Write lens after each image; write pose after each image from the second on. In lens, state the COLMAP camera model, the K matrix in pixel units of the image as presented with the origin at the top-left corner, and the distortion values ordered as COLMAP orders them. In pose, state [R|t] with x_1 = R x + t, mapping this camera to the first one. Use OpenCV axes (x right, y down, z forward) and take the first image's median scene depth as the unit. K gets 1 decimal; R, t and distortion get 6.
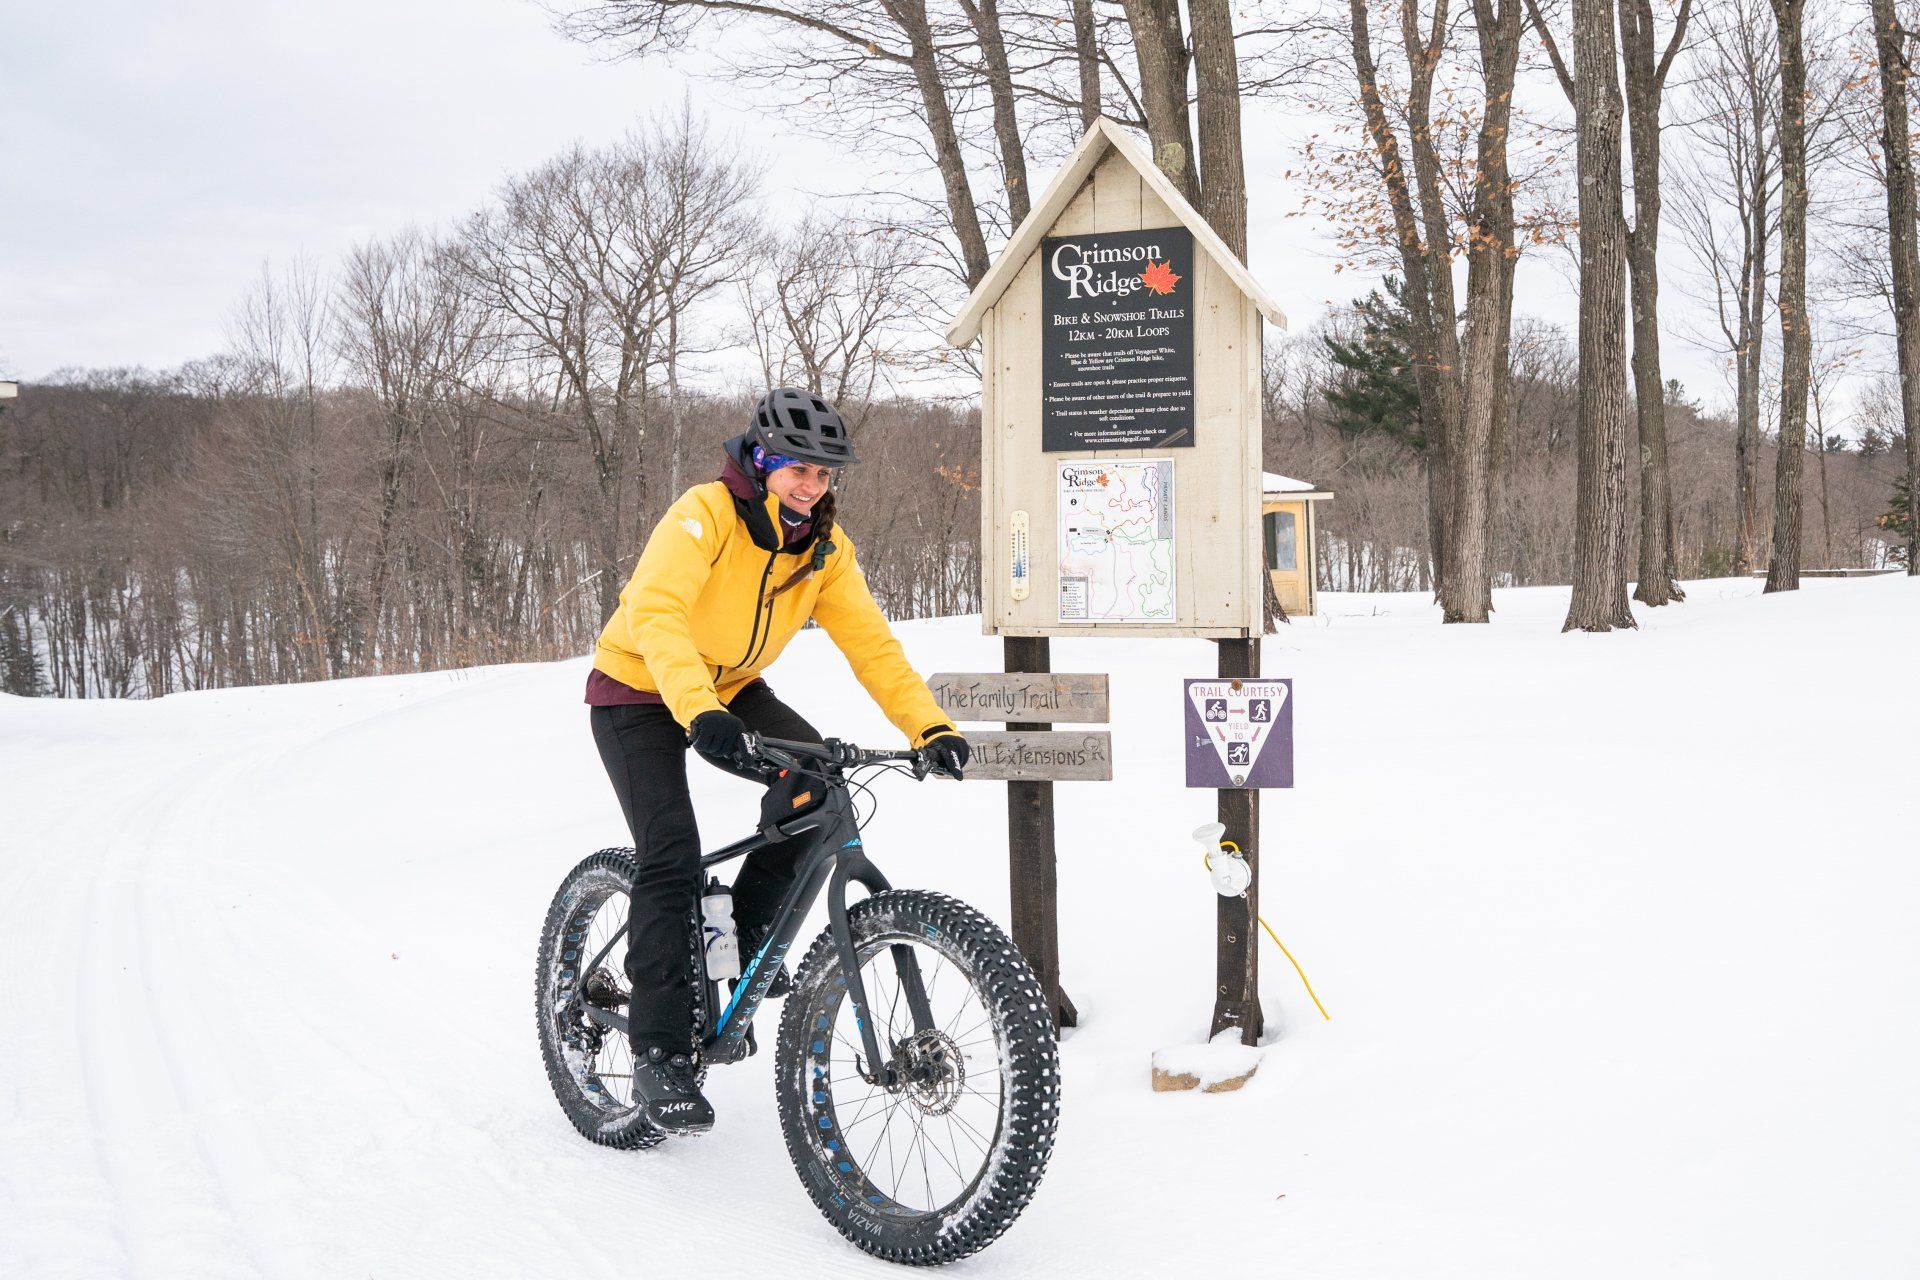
lens RADIAL K [[1755.1, 0, 1218.0], [0, 1755.1, 584.7], [0, 0, 1]] dist [-0.182910, 0.143060]
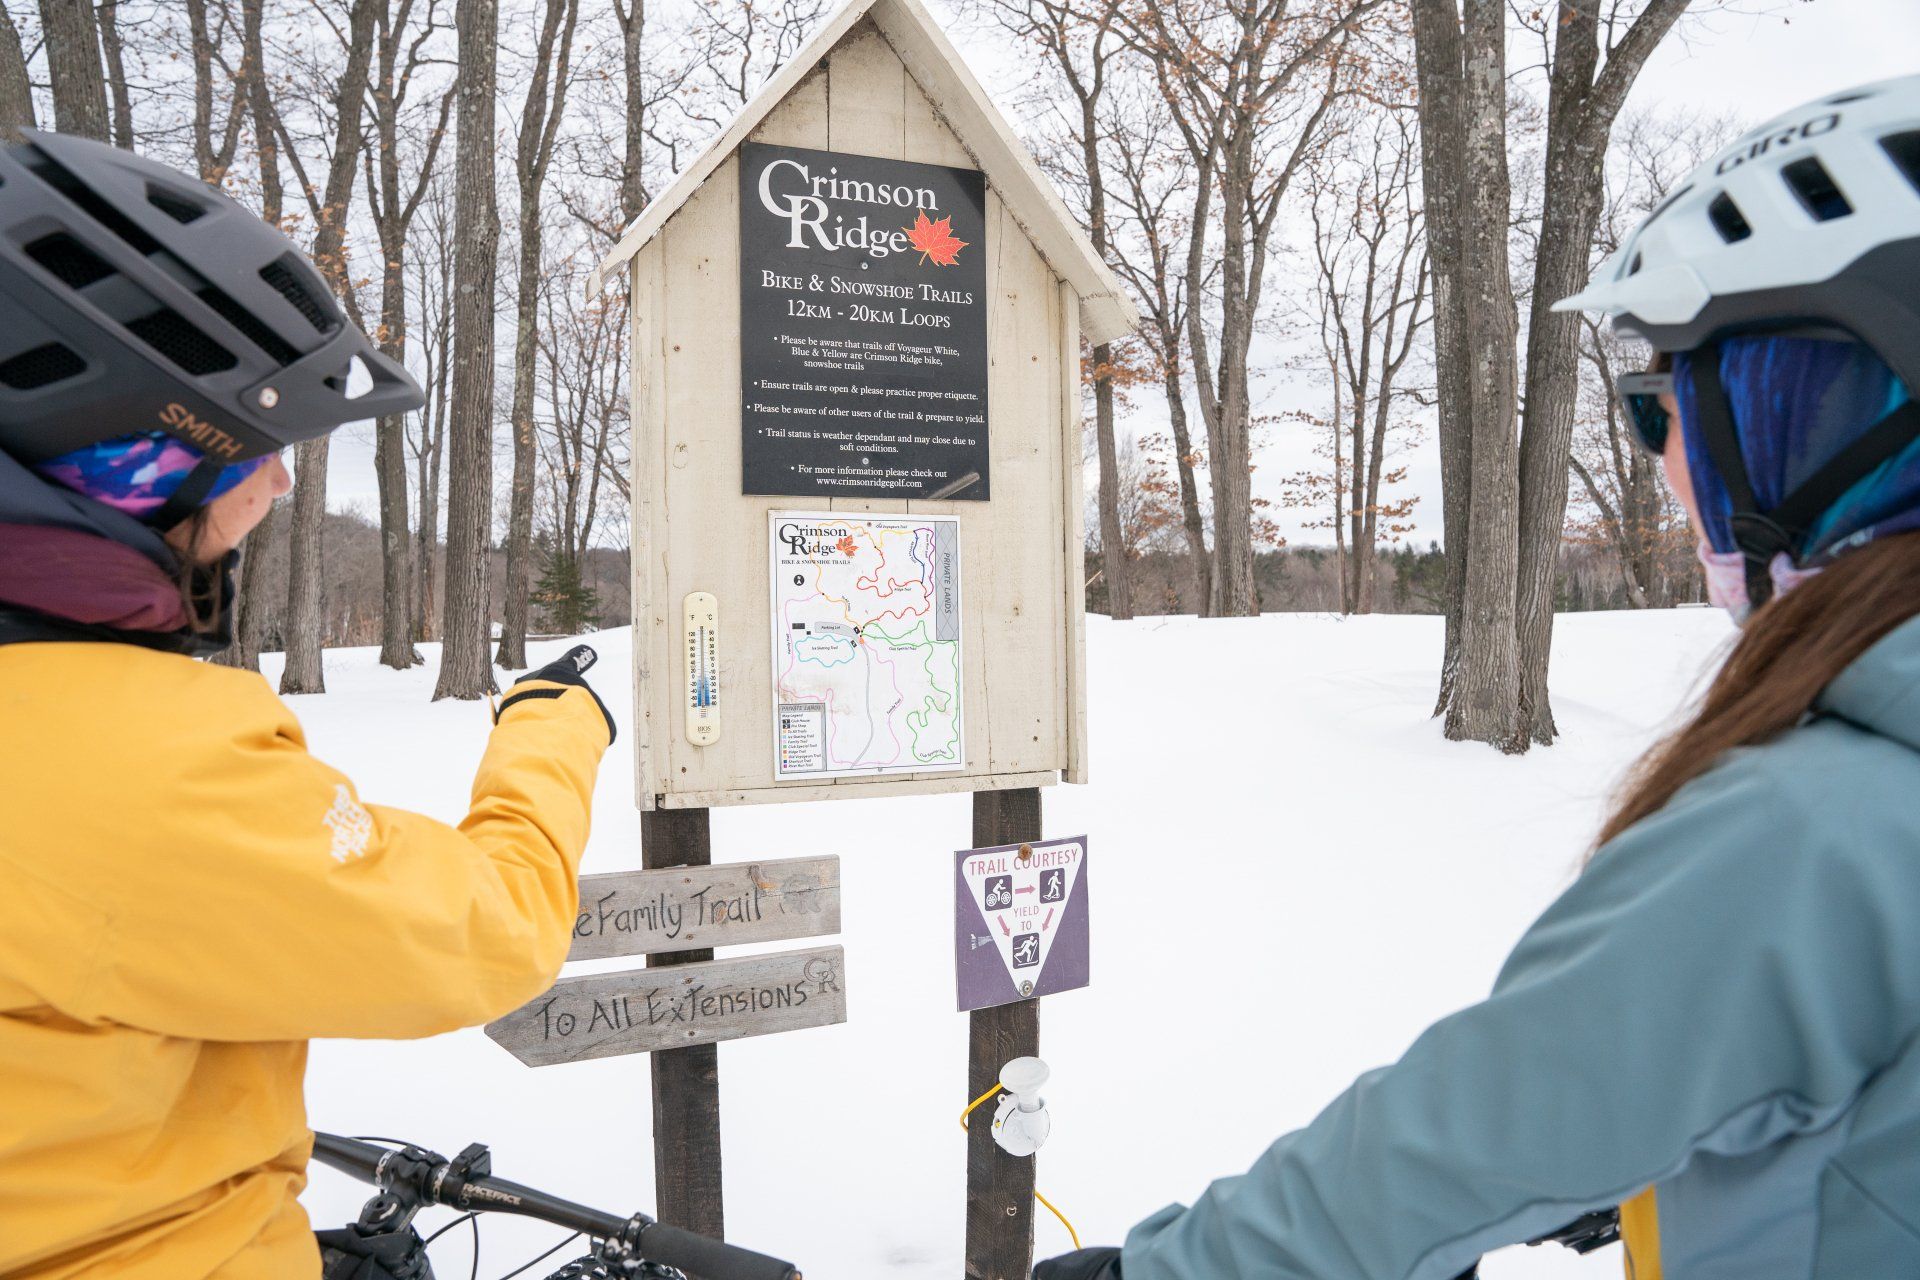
lens RADIAL K [[1324.4, 0, 960.0], [0, 1324.4, 640.0], [0, 0, 1]] dist [-0.178417, 0.135345]
pose [[0.738231, -0.006754, 0.674514, -0.346498], [0.009140, 0.999958, 0.000010, -0.025670], [-0.674486, 0.006158, 0.738262, 0.619070]]
